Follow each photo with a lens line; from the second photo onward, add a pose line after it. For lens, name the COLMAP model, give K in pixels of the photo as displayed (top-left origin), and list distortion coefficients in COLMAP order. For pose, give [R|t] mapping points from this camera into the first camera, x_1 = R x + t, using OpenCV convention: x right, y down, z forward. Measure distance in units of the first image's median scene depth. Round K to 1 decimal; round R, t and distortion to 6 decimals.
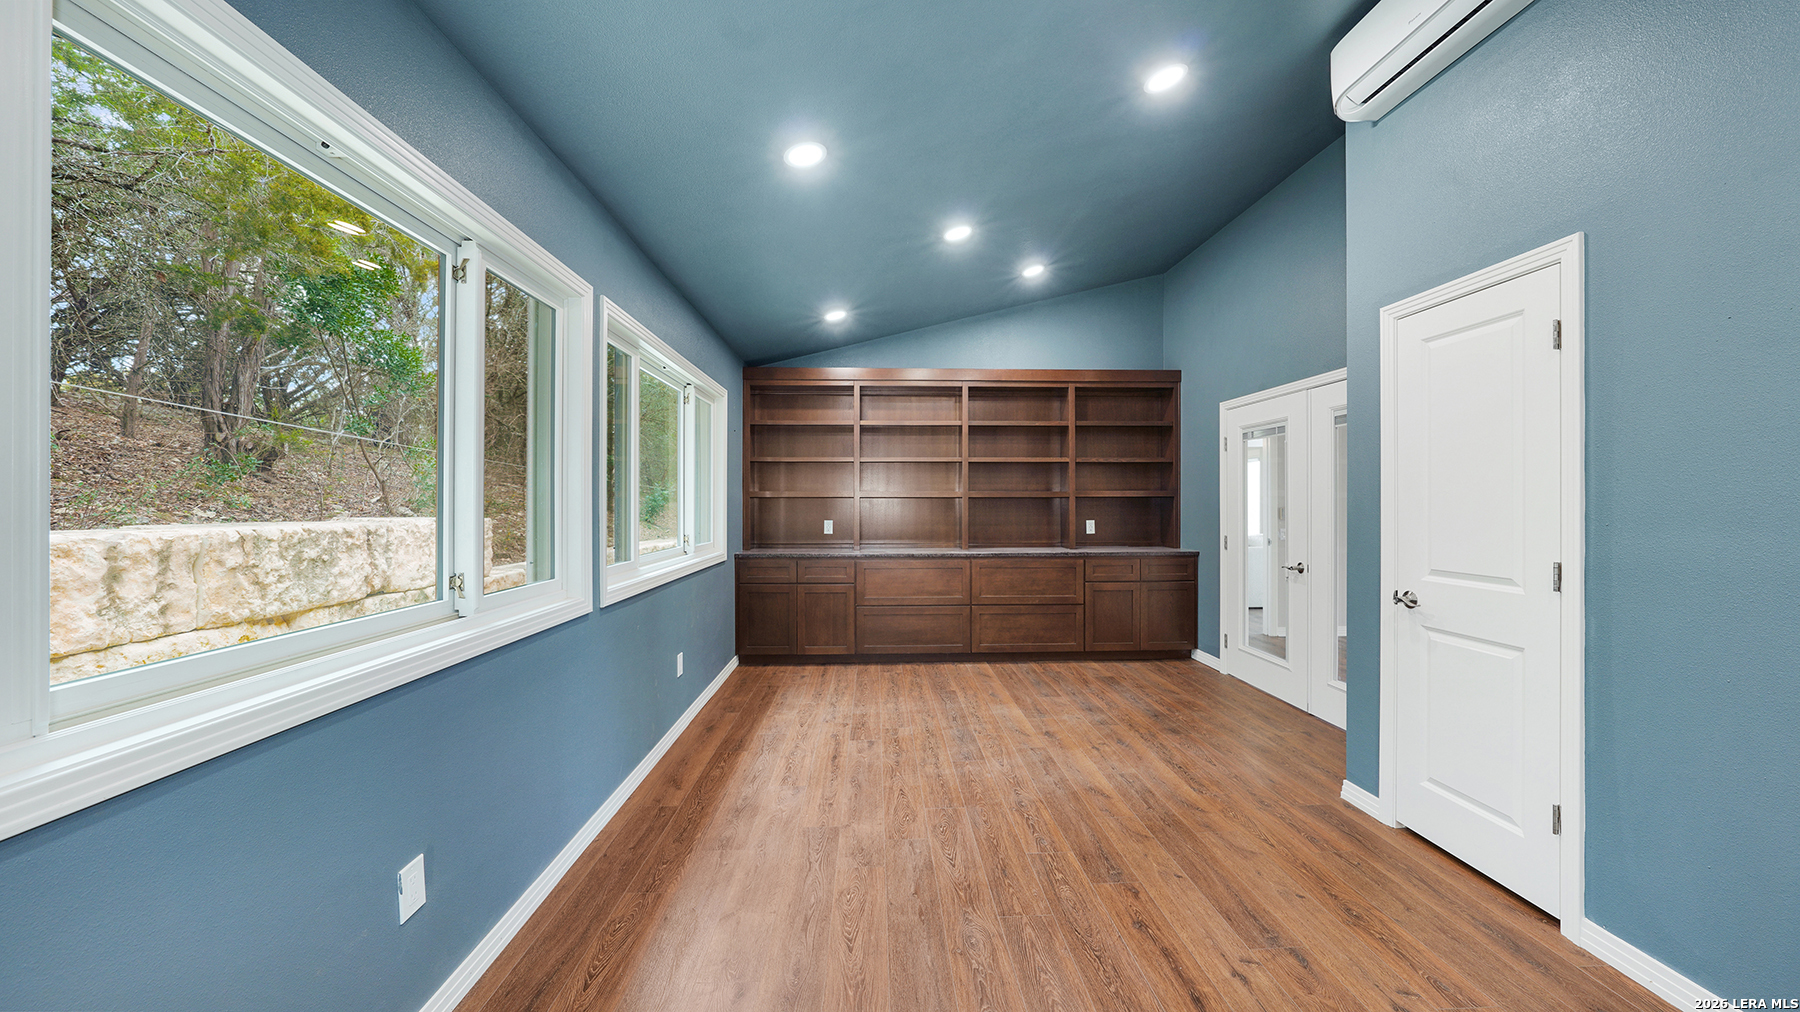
lens RADIAL K [[626.2, 0, 900.0], [0, 626.2, 504.9], [0, 0, 1]] dist [-0.003256, 0.000002]
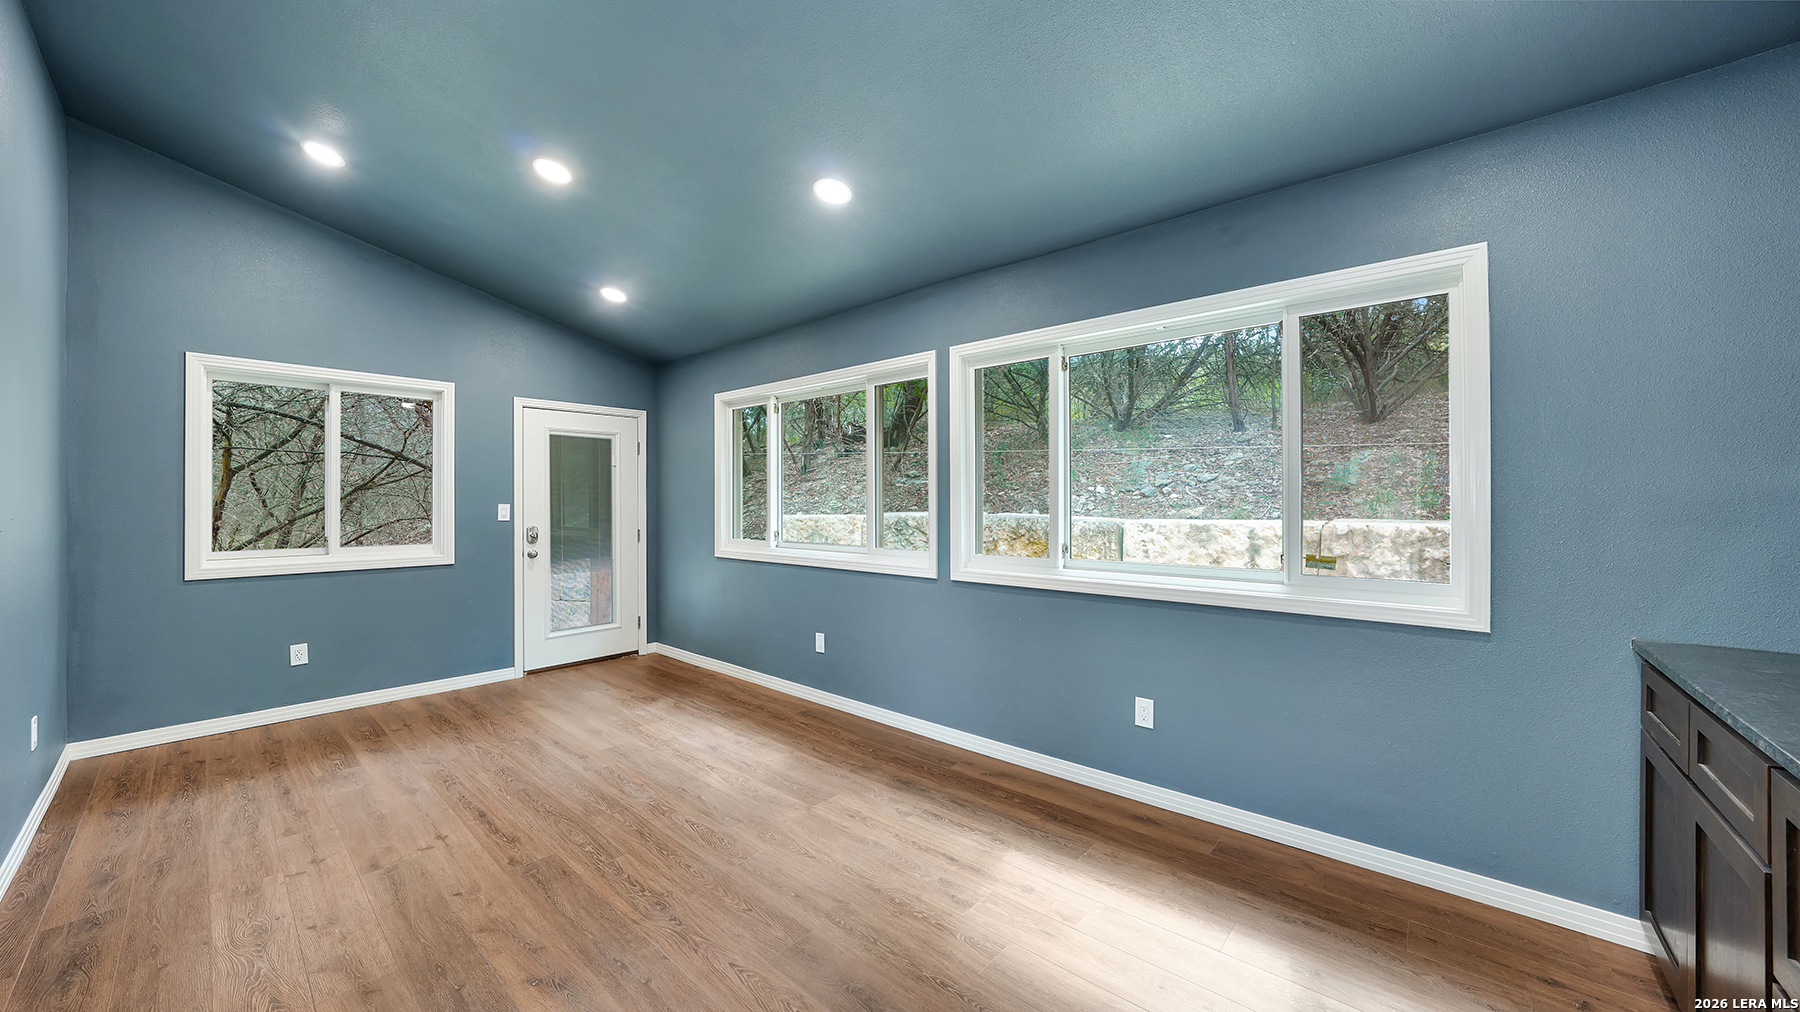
lens RADIAL K [[626.2, 0, 898.8], [0, 626.2, 501.0], [0, 0, 1]] dist [-0.003256, 0.000002]
pose [[-0.687855, -0.000001, -0.725849, 0.482539], [0.000863, 0.999999, -0.000819, -0.005046], [0.725848, -0.001190, -0.687854, 1.536312]]
